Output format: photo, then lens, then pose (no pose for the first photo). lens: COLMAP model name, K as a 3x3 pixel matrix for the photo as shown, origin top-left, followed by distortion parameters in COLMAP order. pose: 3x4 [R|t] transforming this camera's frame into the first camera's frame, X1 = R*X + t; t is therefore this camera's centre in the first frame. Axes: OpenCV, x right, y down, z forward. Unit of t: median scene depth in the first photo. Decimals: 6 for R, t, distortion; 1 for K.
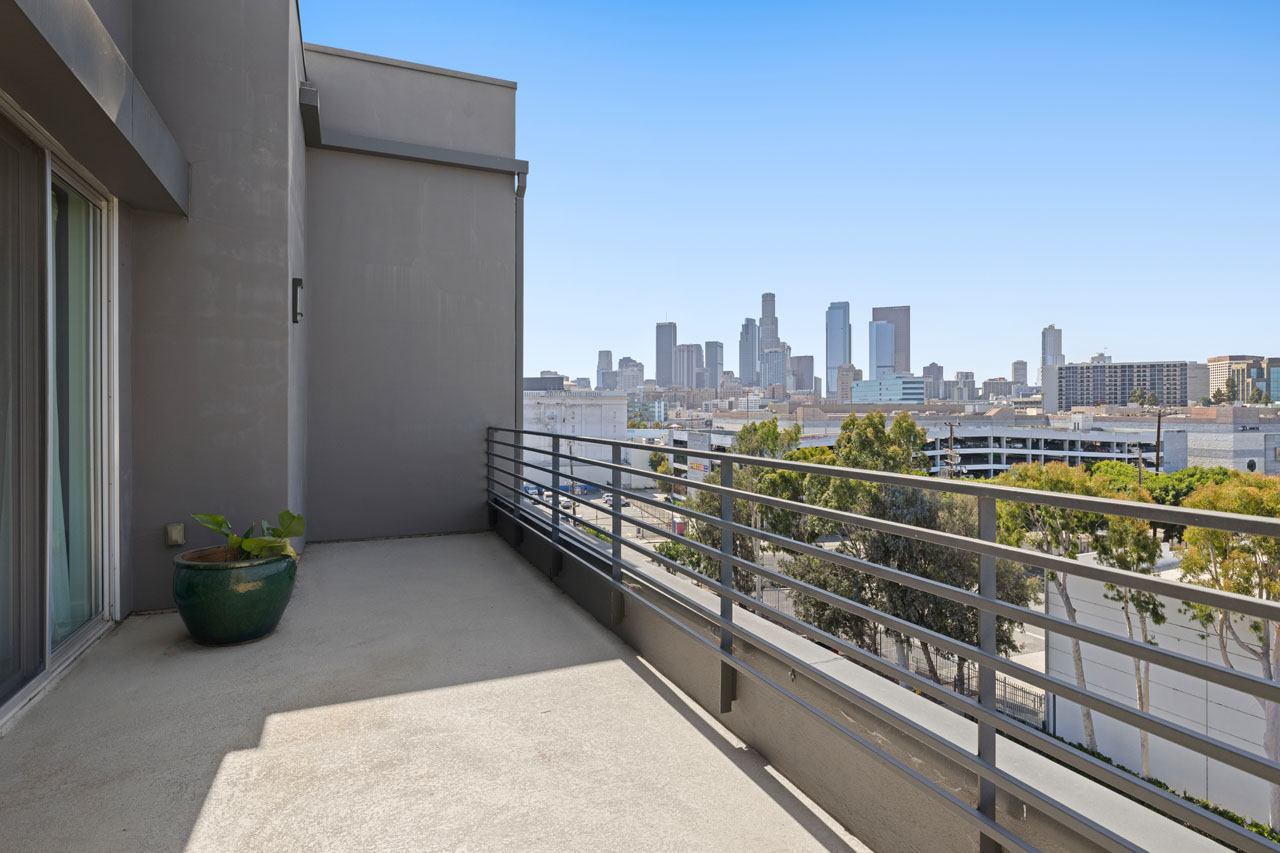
lens RADIAL K [[649.8, 0, 633.8], [0, 649.8, 421.1], [0, 0, 1]] dist [0.021654, 0.001085]
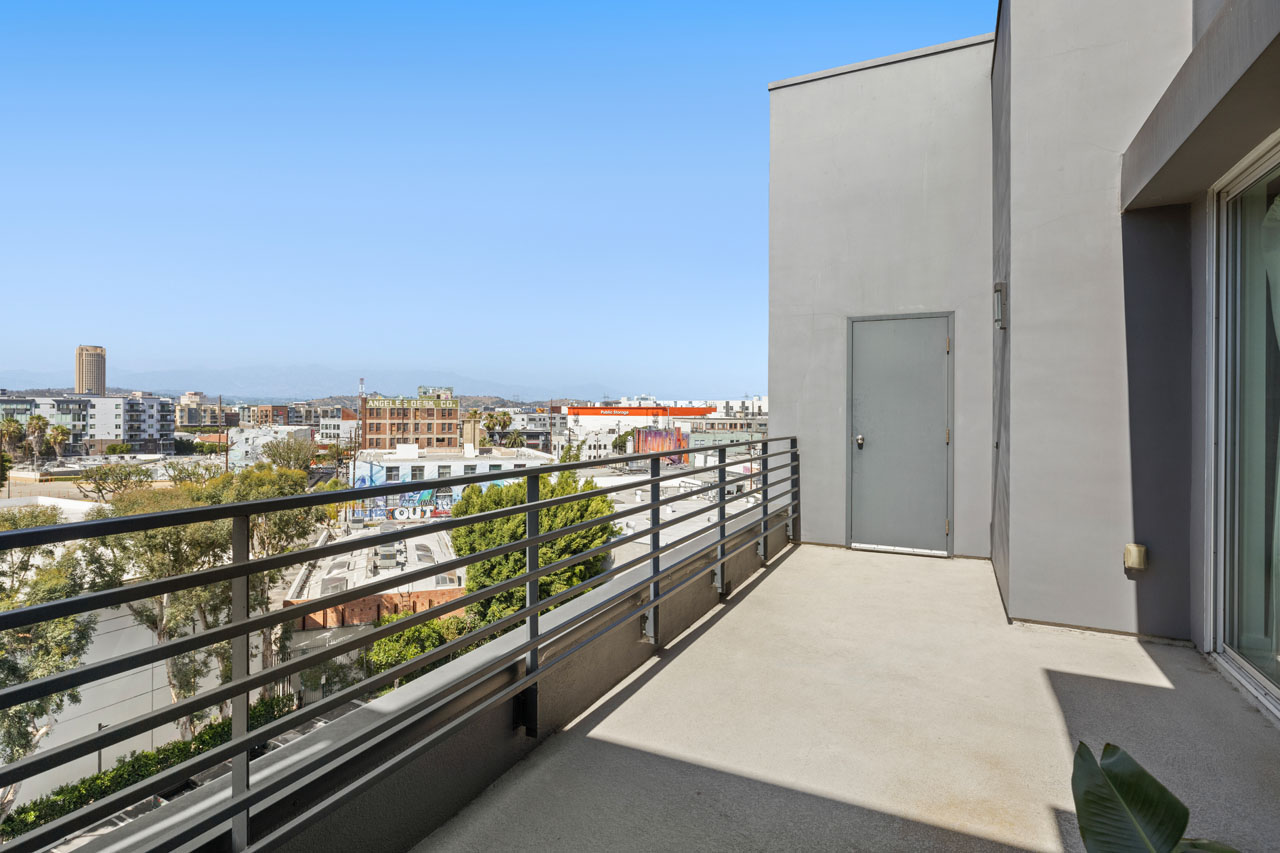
lens RADIAL K [[649.8, 0, 637.6], [0, 649.8, 422.2], [0, 0, 1]] dist [0.021654, 0.001085]
pose [[-0.651032, -0.007264, 0.759016, -0.564882], [0.003193, 0.999919, 0.012308, -0.020716], [-0.759044, 0.010437, -0.650956, 1.248109]]
